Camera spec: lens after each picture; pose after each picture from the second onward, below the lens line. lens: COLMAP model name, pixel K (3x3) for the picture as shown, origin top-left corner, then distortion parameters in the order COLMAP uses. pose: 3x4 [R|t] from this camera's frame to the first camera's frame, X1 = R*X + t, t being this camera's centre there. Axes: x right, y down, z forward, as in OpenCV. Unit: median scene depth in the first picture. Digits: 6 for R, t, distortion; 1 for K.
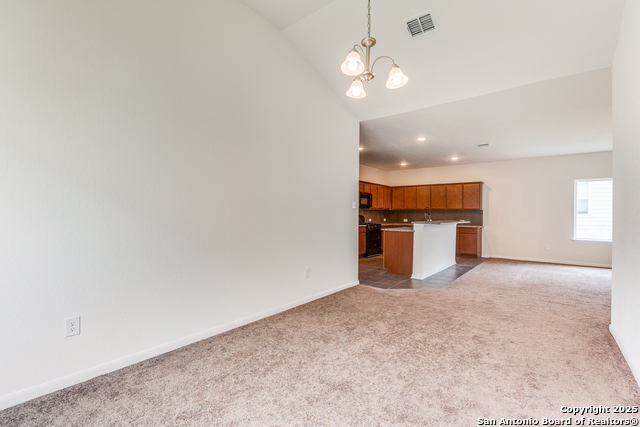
lens RADIAL K [[290.0, 0, 317.4], [0, 290.0, 213.3], [0, 0, 1]] dist [0.000434, -0.000094]
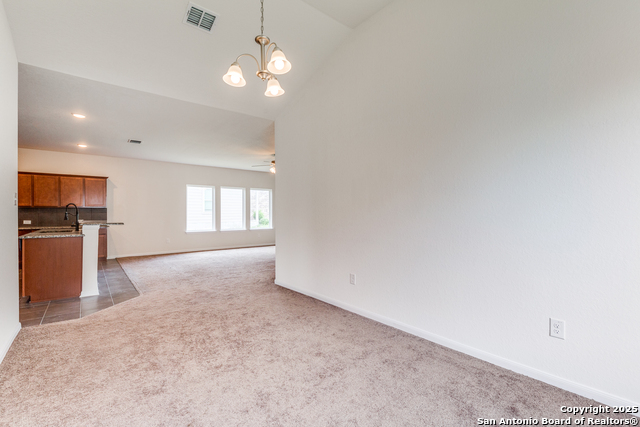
lens RADIAL K [[290.0, 0, 317.4], [0, 290.0, 213.3], [0, 0, 1]] dist [0.000434, -0.000094]
pose [[0.201698, -0.009857, 0.979398, -0.430026], [0.001495, 0.999951, 0.009756, -0.005039], [-0.979447, -0.000504, 0.201703, 0.346336]]
